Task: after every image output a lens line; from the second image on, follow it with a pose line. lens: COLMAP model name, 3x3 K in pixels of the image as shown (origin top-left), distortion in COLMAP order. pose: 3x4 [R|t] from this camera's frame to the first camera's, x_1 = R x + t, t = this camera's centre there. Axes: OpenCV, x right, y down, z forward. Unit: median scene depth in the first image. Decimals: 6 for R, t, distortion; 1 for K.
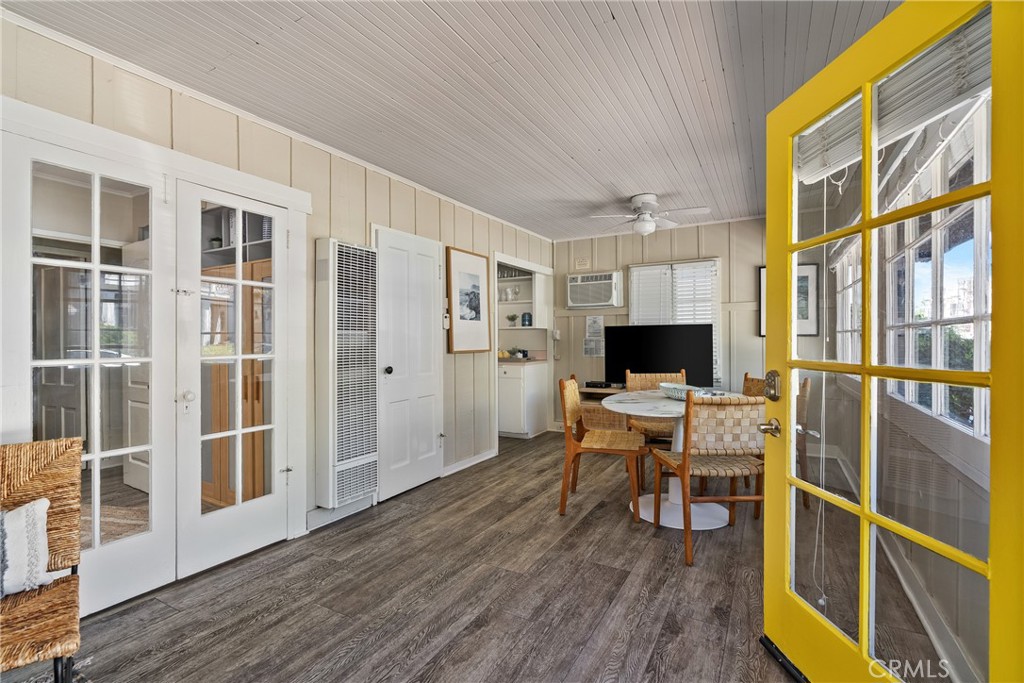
lens RADIAL K [[464.4, 0, 510.9], [0, 464.4, 342.5], [0, 0, 1]] dist [-0.006539, 0.005288]
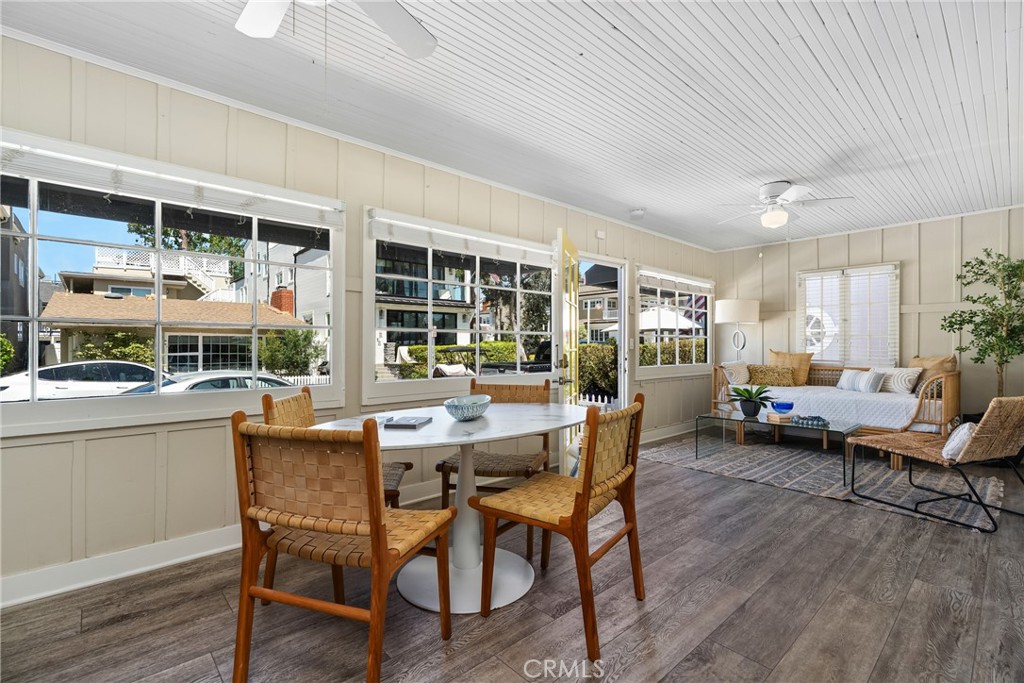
lens RADIAL K [[464.4, 0, 509.1], [0, 464.4, 344.5], [0, 0, 1]] dist [-0.006539, 0.005288]
pose [[-0.949749, 0.002900, 0.313000, 0.105668], [0.003034, 0.999995, -0.000056, 0.012632], [-0.312999, 0.000897, -0.949753, 2.242949]]
